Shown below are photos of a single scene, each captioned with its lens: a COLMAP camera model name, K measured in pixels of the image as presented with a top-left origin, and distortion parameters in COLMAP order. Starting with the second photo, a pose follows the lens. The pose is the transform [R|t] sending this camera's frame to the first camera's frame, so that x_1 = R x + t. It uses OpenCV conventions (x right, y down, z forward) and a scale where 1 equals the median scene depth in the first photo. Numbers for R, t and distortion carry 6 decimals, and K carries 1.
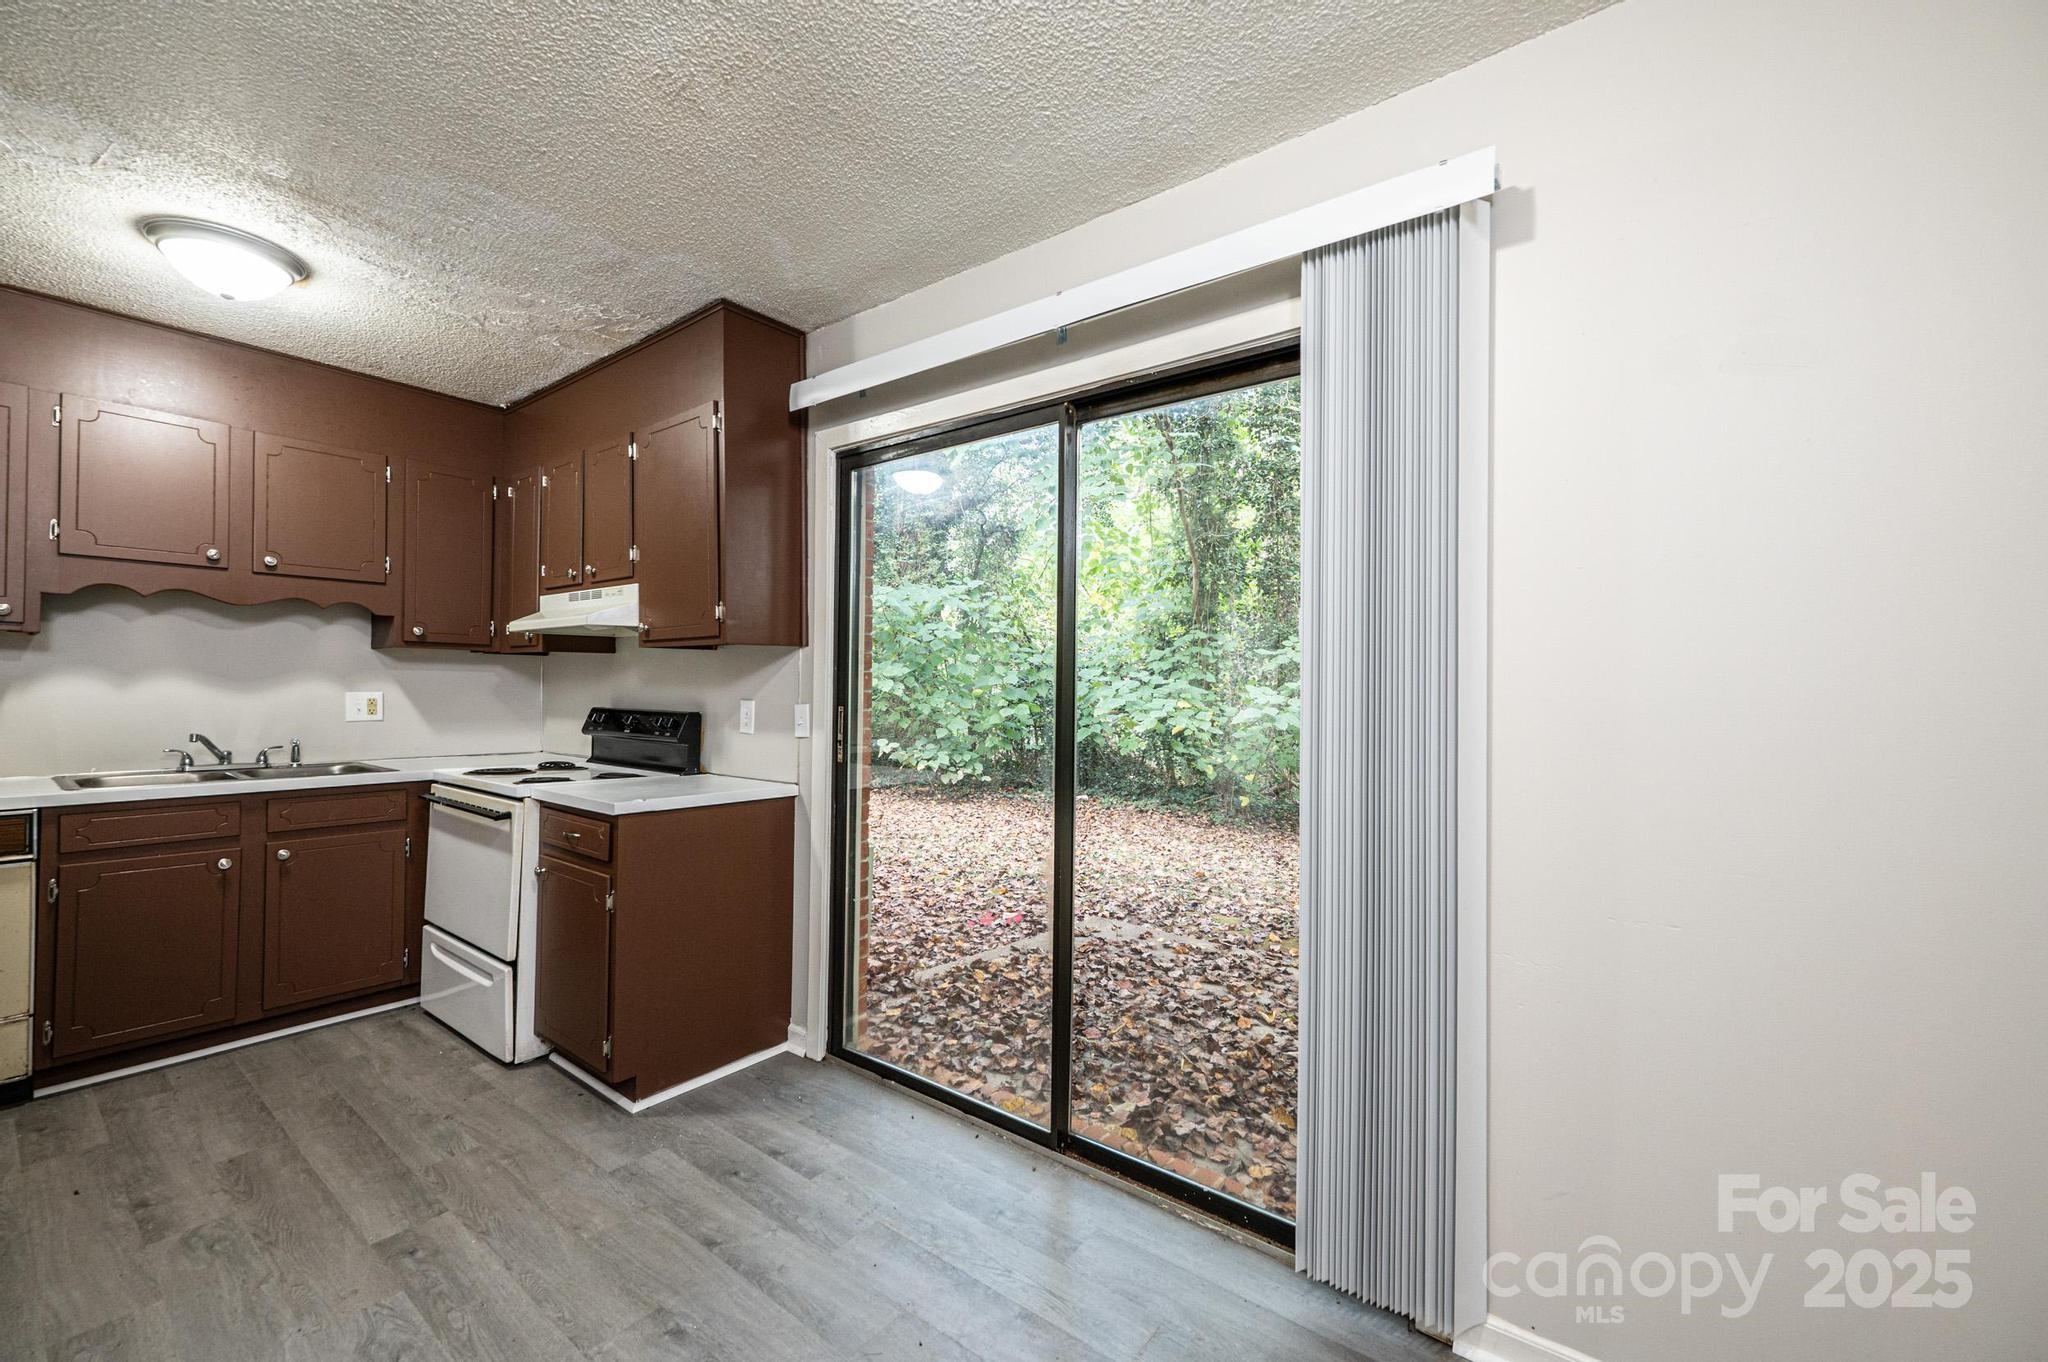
lens RADIAL K [[813.3, 0, 1022.5], [0, 813.3, 683.2], [0, 0, 1]] dist [-0.002075, 0.000318]
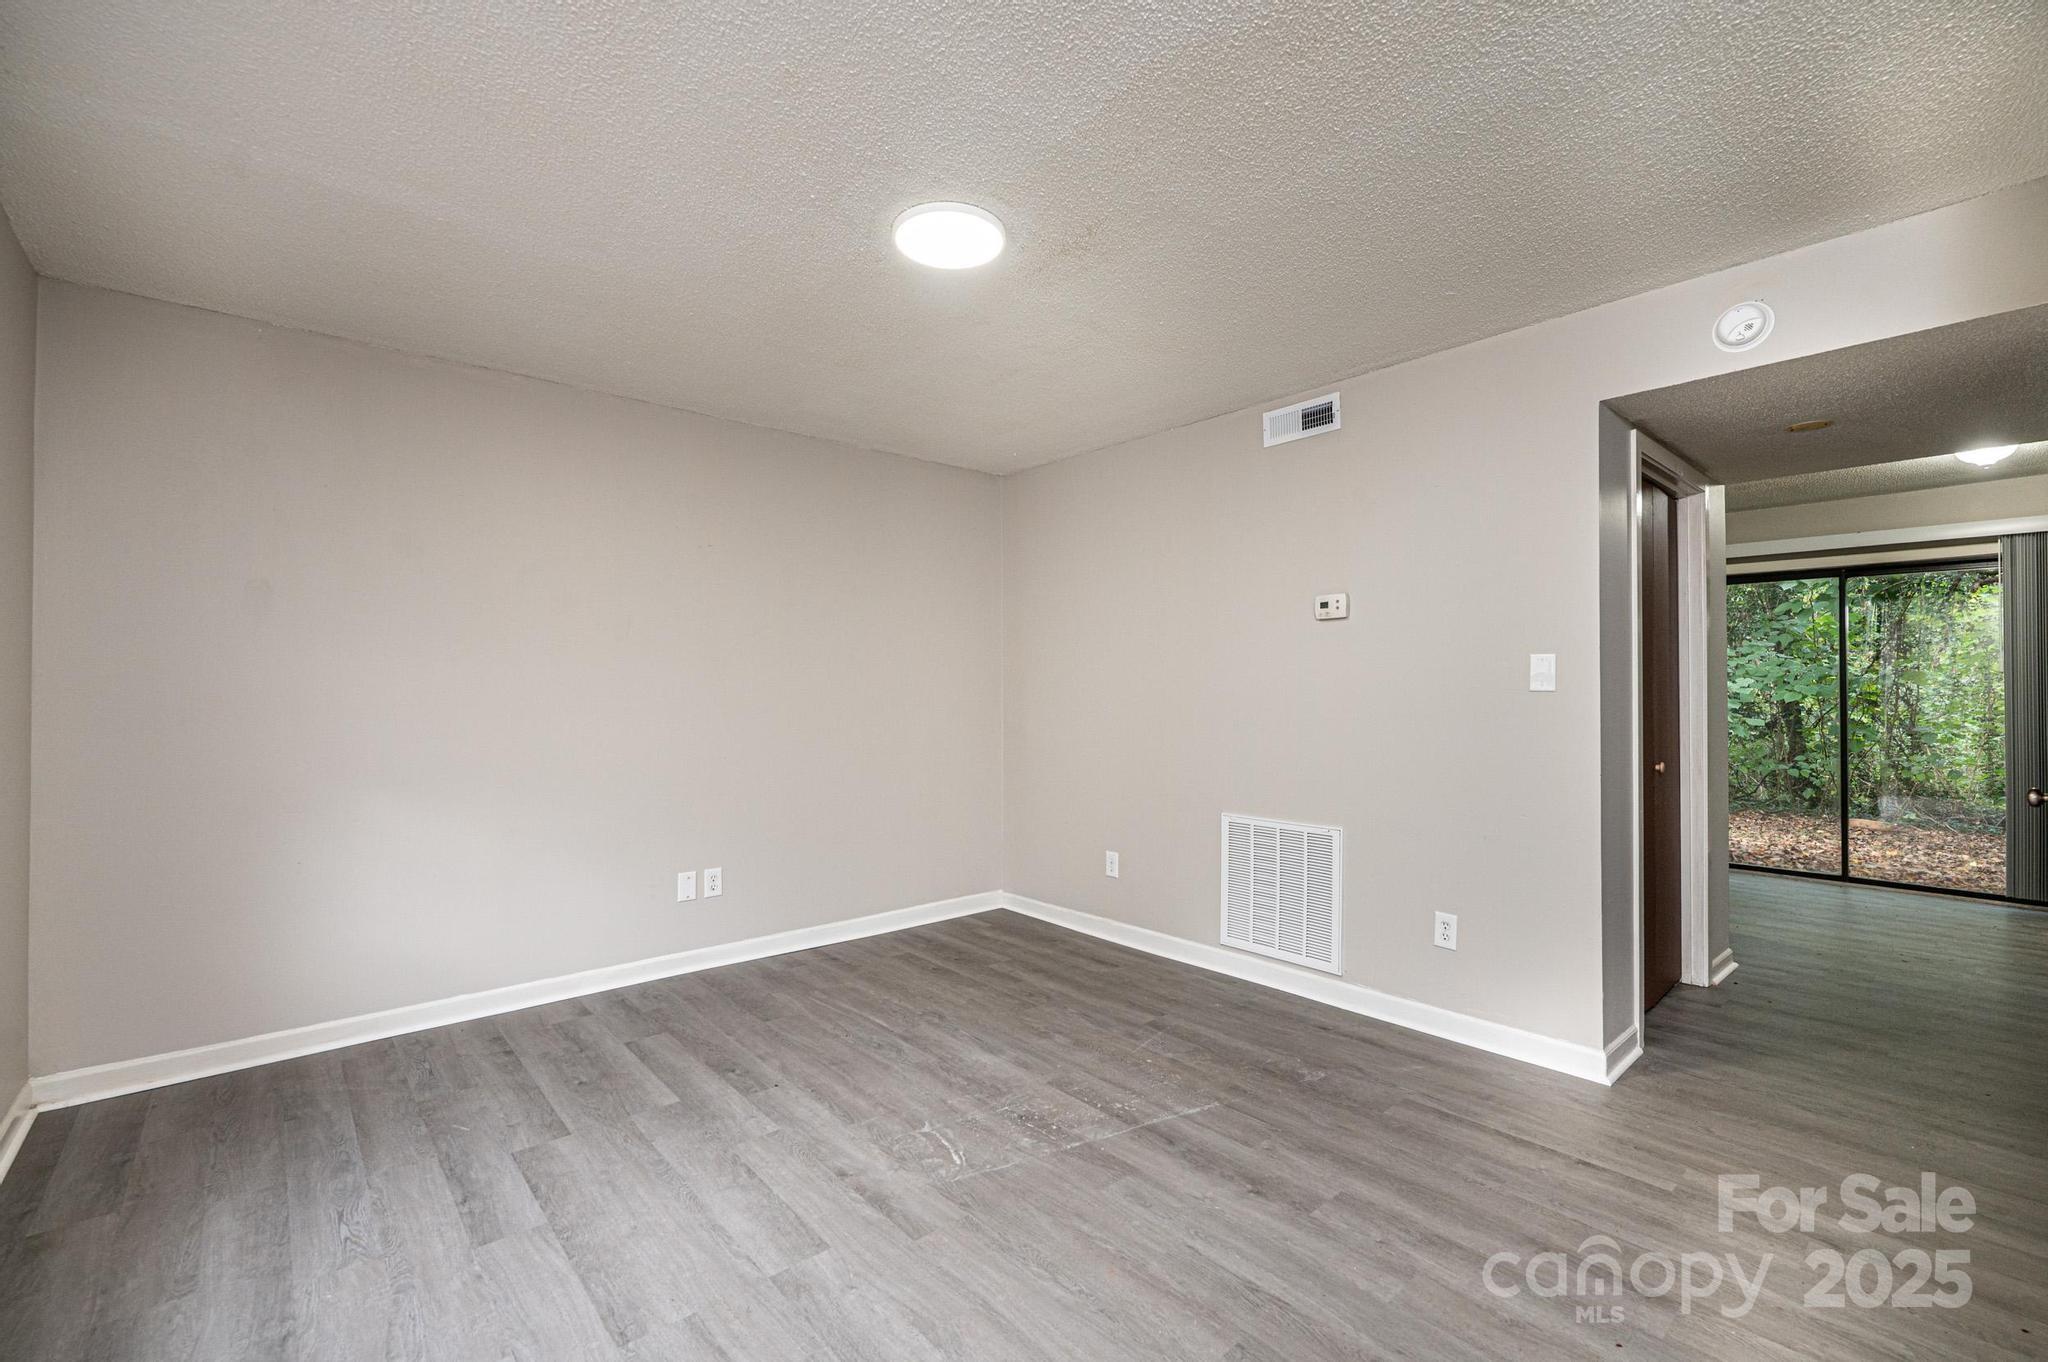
lens RADIAL K [[875.9, 0, 1024.0], [0, 875.9, 681.0], [0, 0, 1]] dist [0.001463, 0.000419]
pose [[0.980253, -0.012133, -0.197373, -1.474759], [0.011305, 0.999922, -0.005323, -0.026453], [0.197422, 0.002987, 0.980314, -1.632906]]
